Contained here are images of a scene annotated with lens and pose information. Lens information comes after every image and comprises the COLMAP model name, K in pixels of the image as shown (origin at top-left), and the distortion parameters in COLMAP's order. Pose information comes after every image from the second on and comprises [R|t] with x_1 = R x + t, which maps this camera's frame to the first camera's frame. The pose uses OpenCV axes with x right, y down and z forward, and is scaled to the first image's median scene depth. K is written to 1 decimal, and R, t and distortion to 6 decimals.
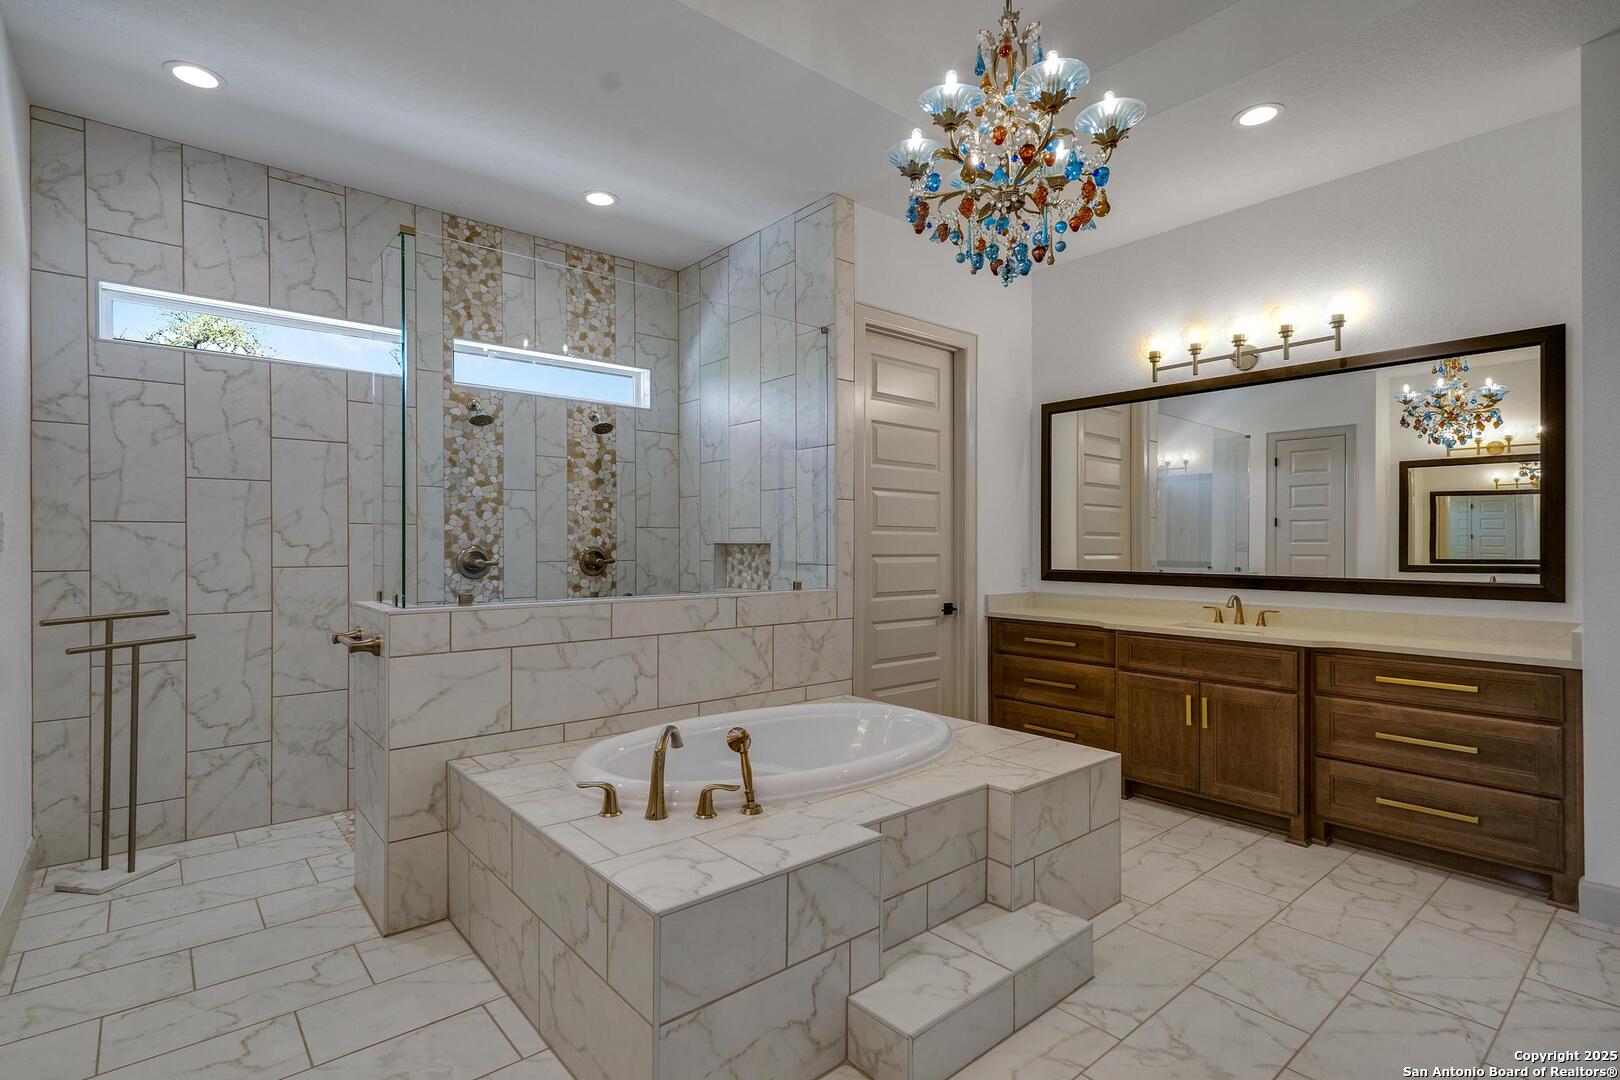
lens RADIAL K [[779.7, 0, 817.6], [0, 779.7, 544.0], [0, 0, 1]] dist [-0.005358, -0.000722]
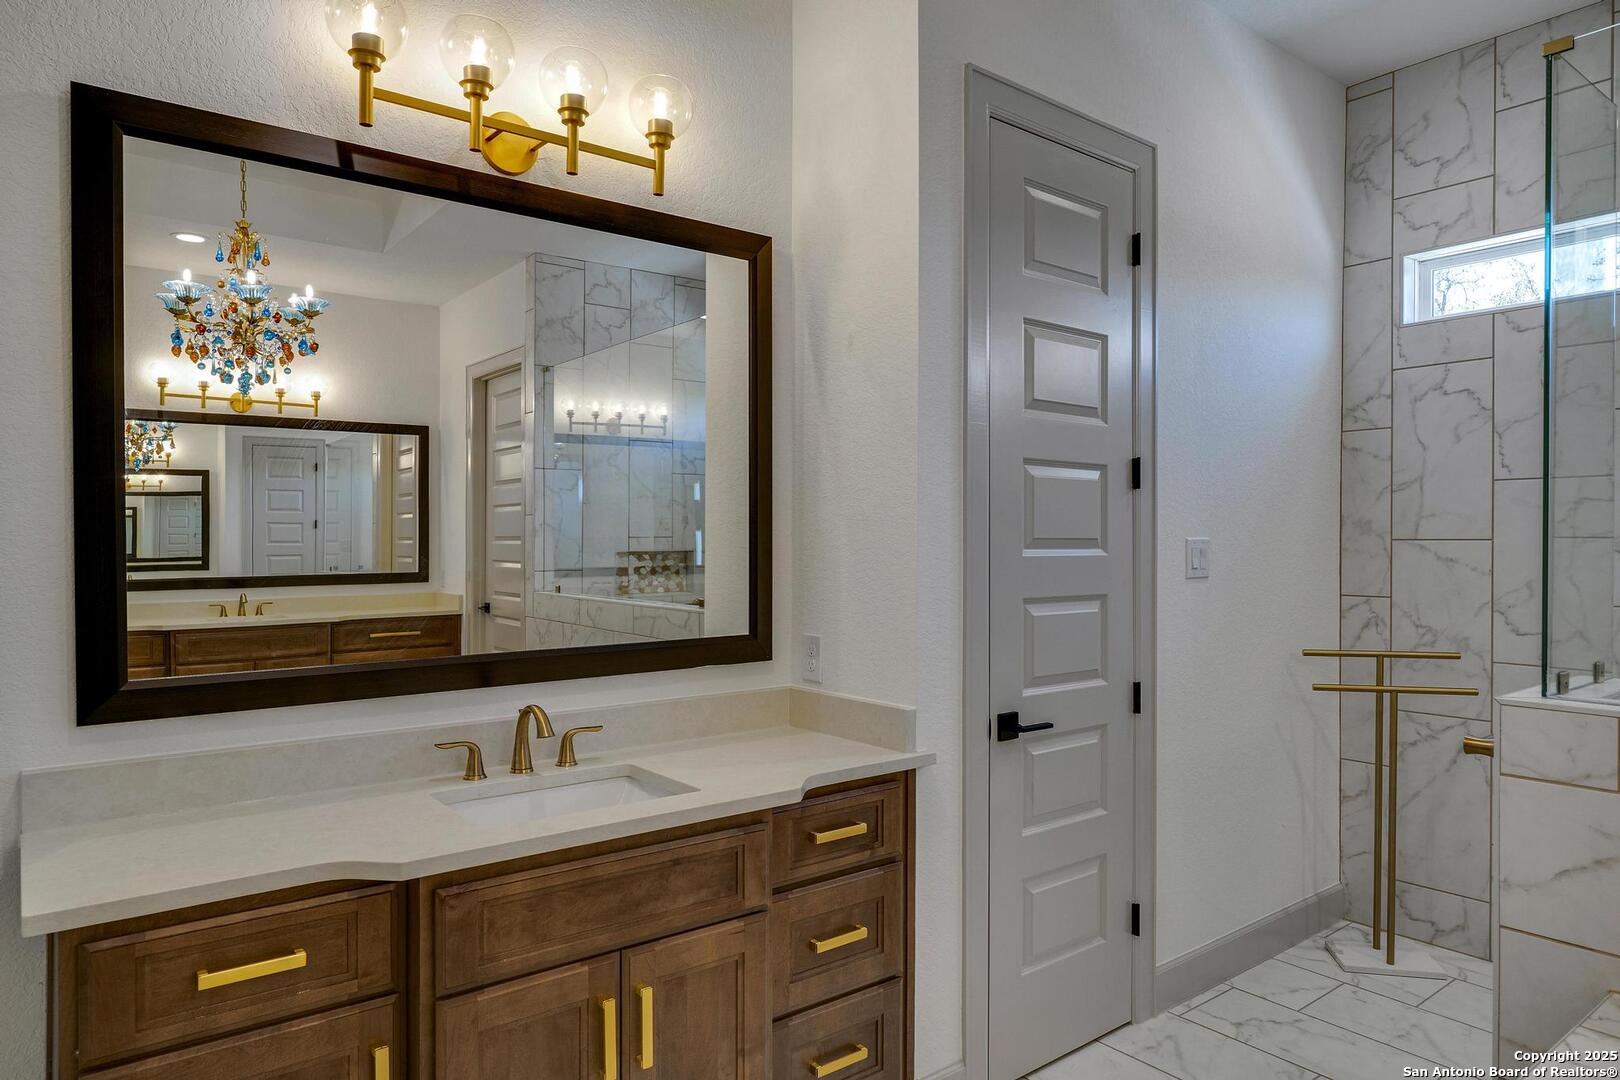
lens RADIAL K [[1011.3, 0, 811.3], [0, 1011.3, 543.7], [0, 0, 1]] dist [0.008388, 0.002718]
pose [[-0.036977, 0.004394, -0.999306, 0.212241], [-0.002625, 0.999986, 0.004494, -0.028772], [0.999313, 0.002790, -0.036965, 0.401476]]
